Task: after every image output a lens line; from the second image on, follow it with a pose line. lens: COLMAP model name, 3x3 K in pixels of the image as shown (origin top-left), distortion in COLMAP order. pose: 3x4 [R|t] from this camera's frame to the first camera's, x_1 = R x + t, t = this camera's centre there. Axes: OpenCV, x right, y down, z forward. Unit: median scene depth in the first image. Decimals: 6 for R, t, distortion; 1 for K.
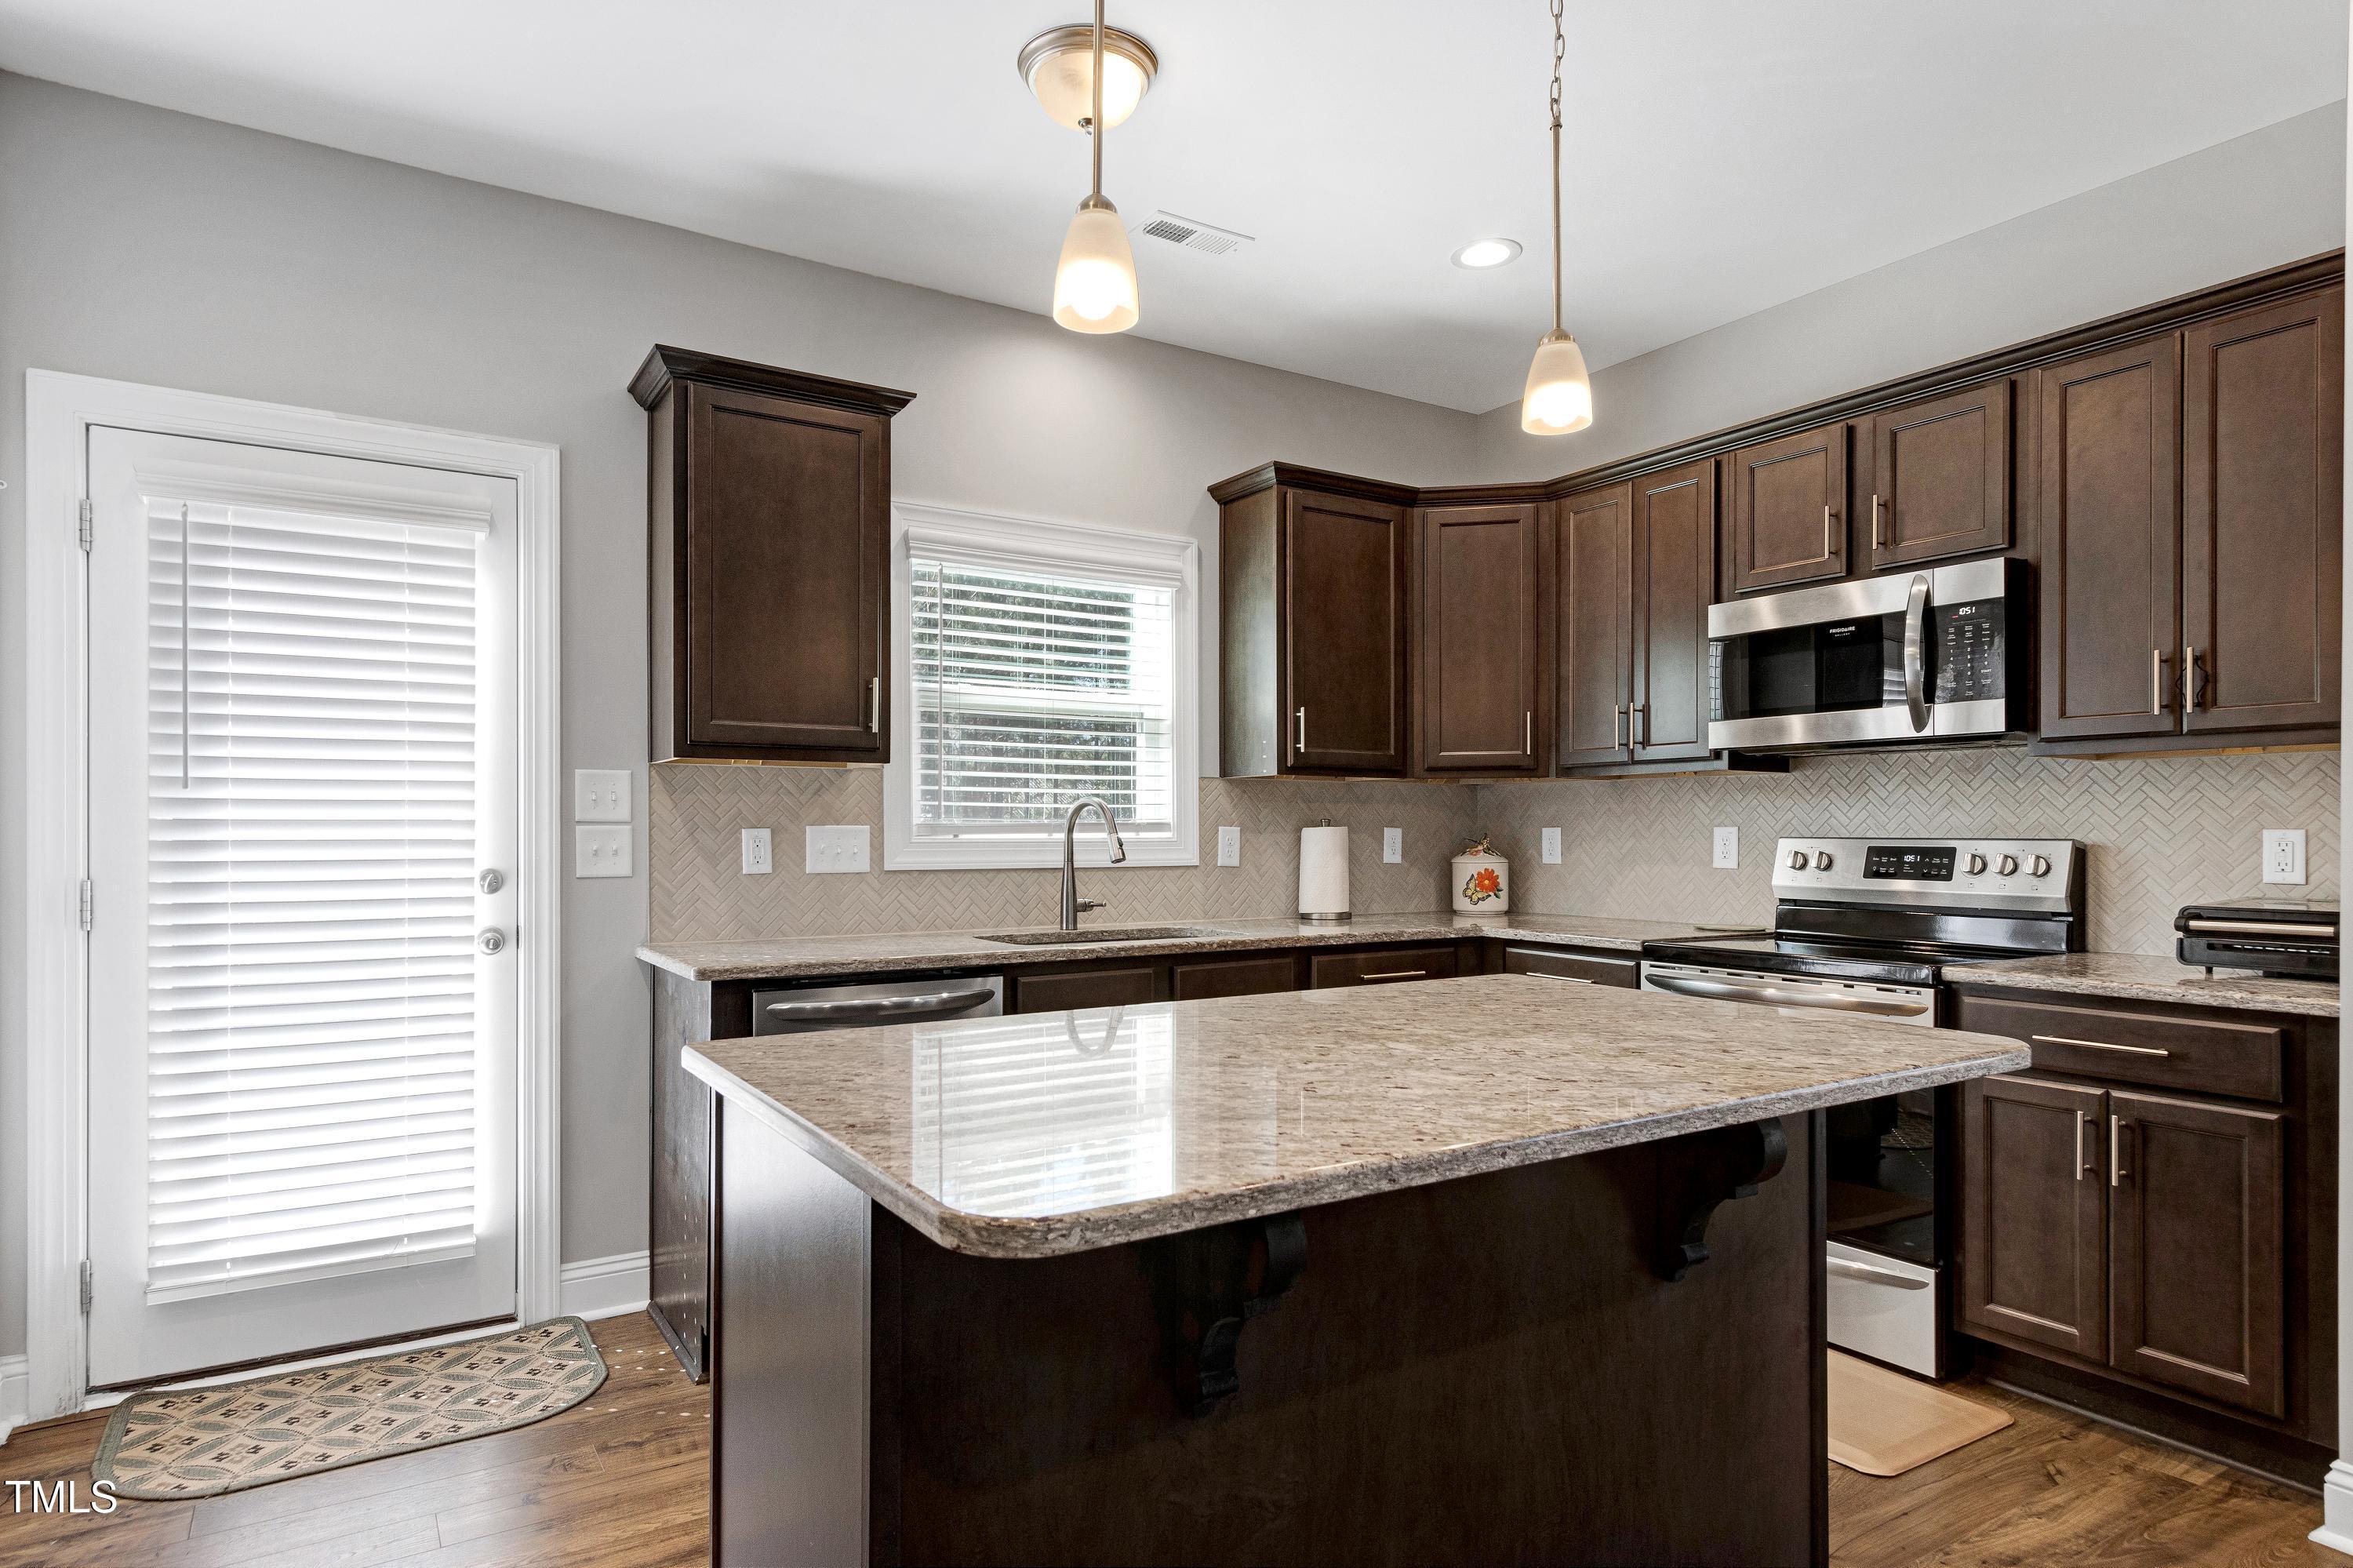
lens RADIAL K [[1314.6, 0, 1172.8], [0, 1314.6, 831.2], [0, 0, 1]] dist [0.000800, -0.002131]
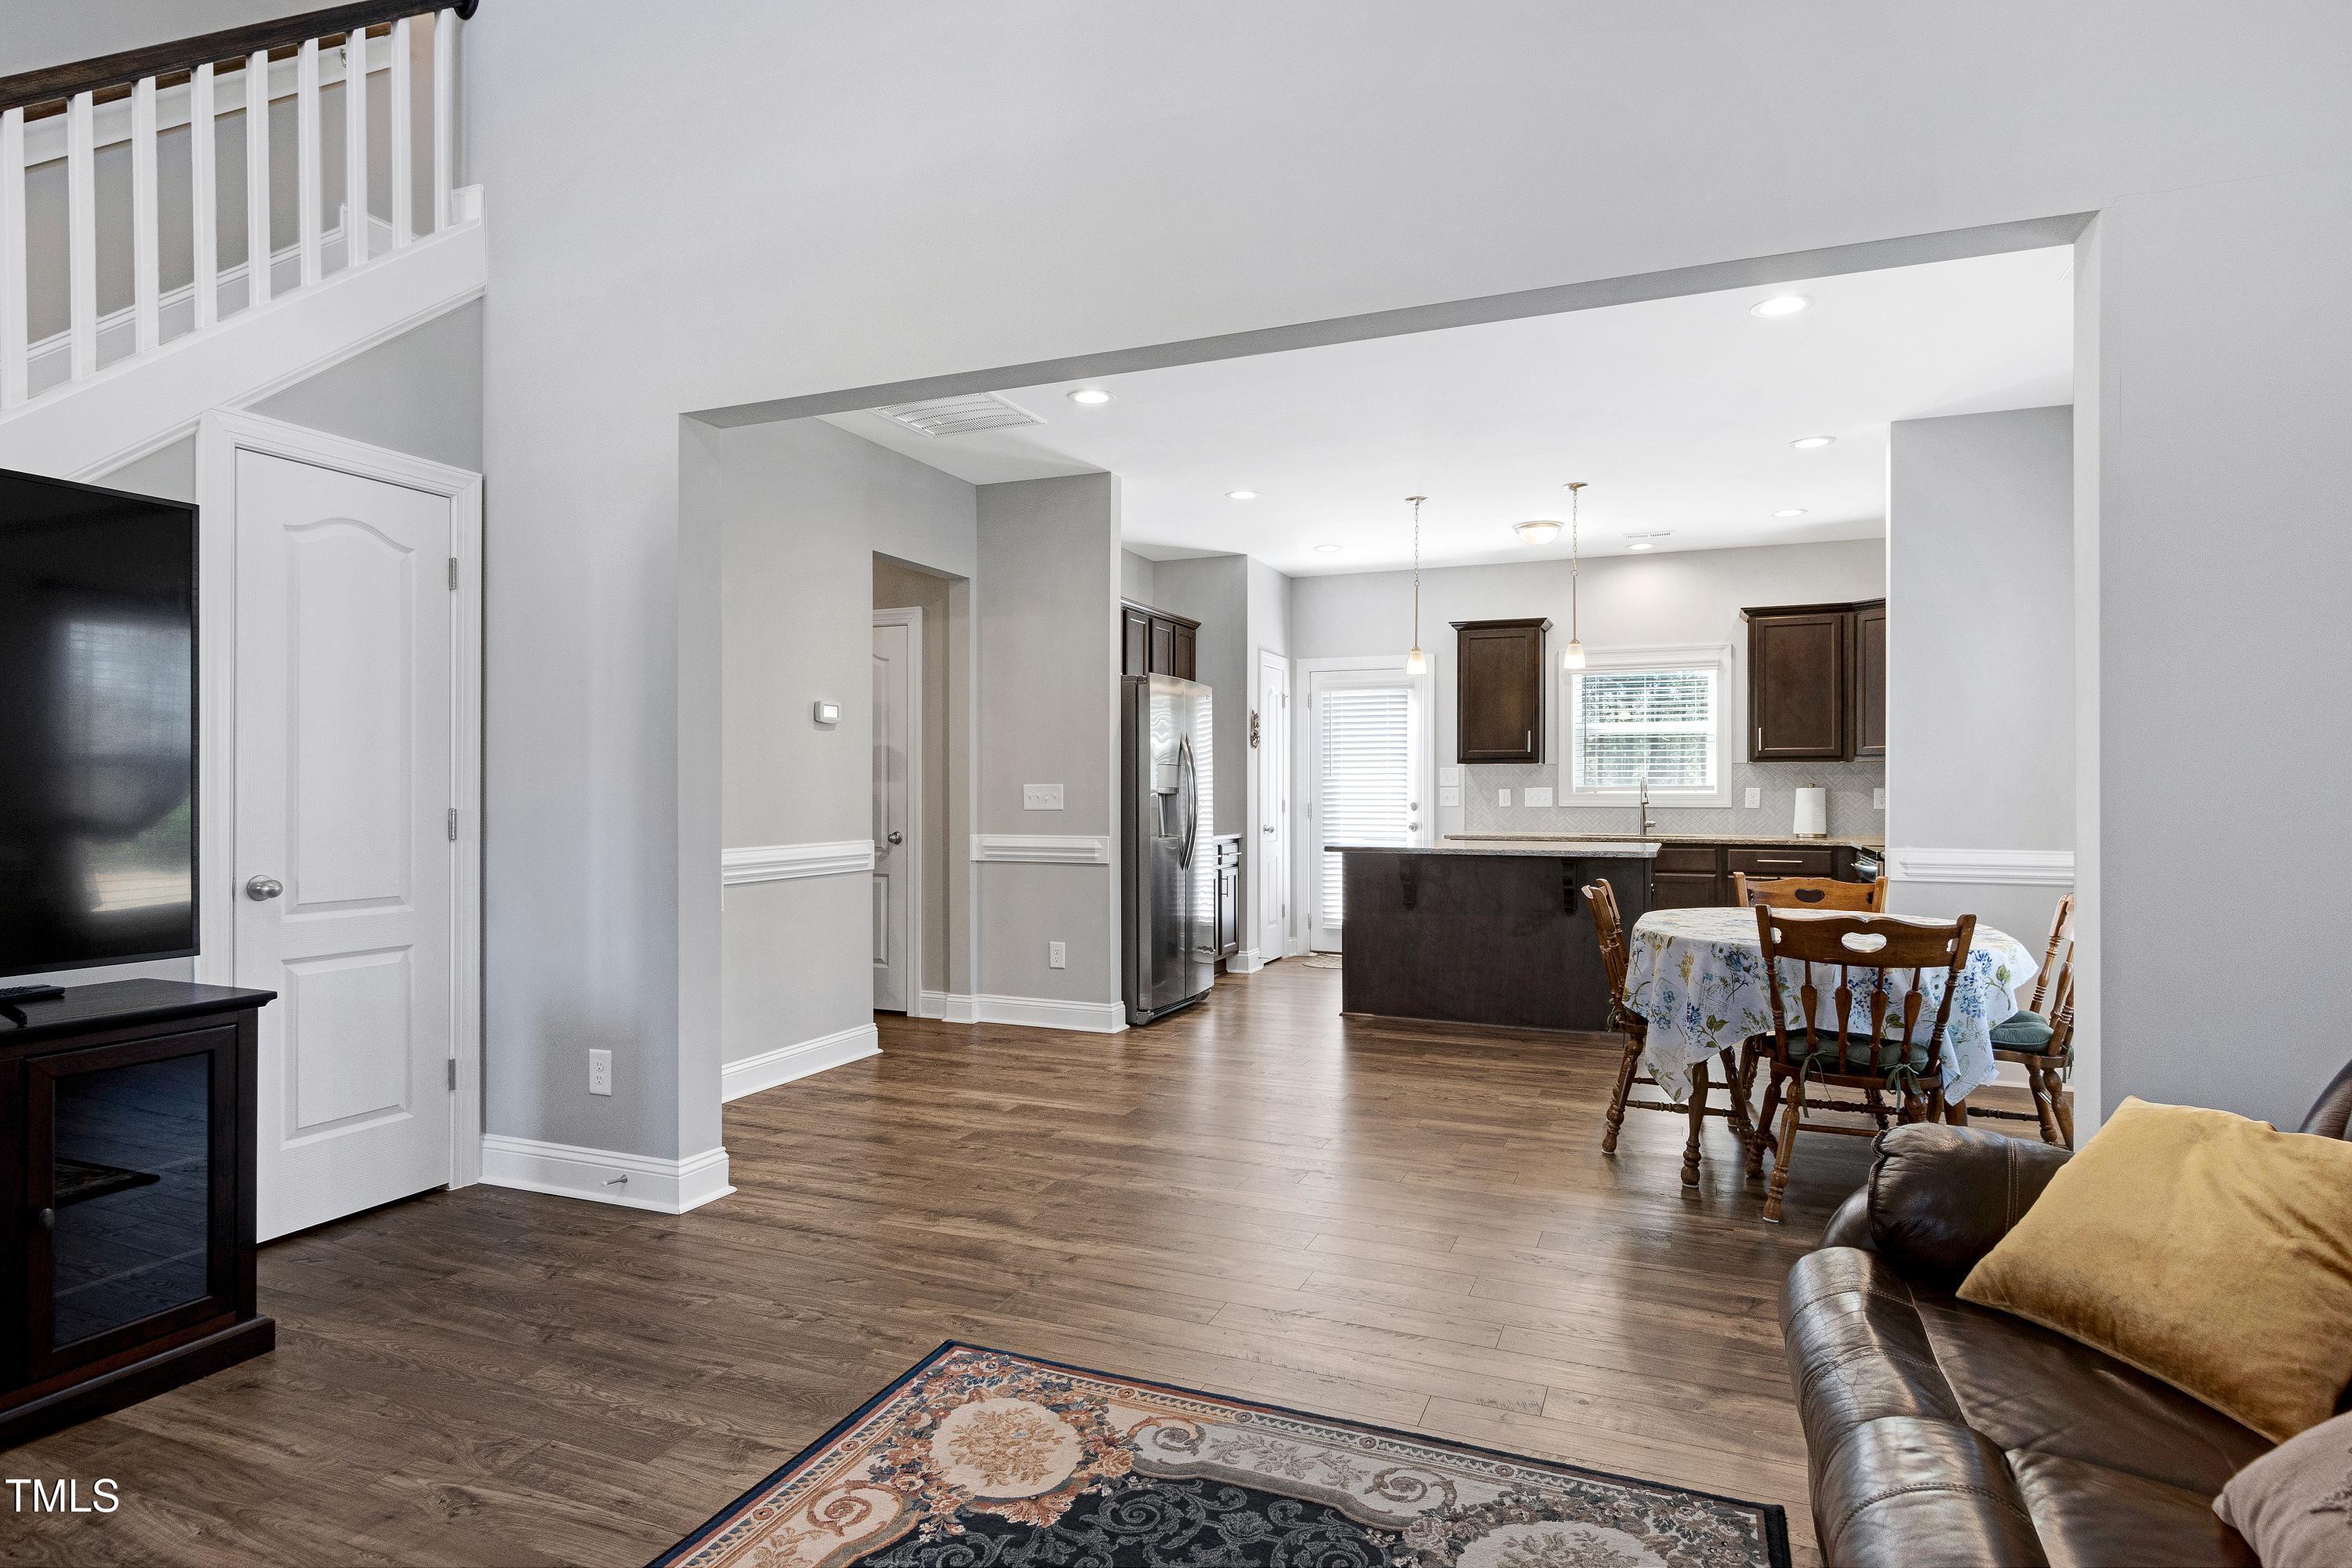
lens RADIAL K [[1292.7, 0, 1131.7], [0, 1292.7, 791.3], [0, 0, 1]] dist [0.001929, -0.000099]
pose [[0.560160, 0.001931, -0.828382, 1.373964], [-0.000570, 0.999998, 0.001946, -0.001847], [0.828384, -0.000618, 0.560160, -1.025001]]
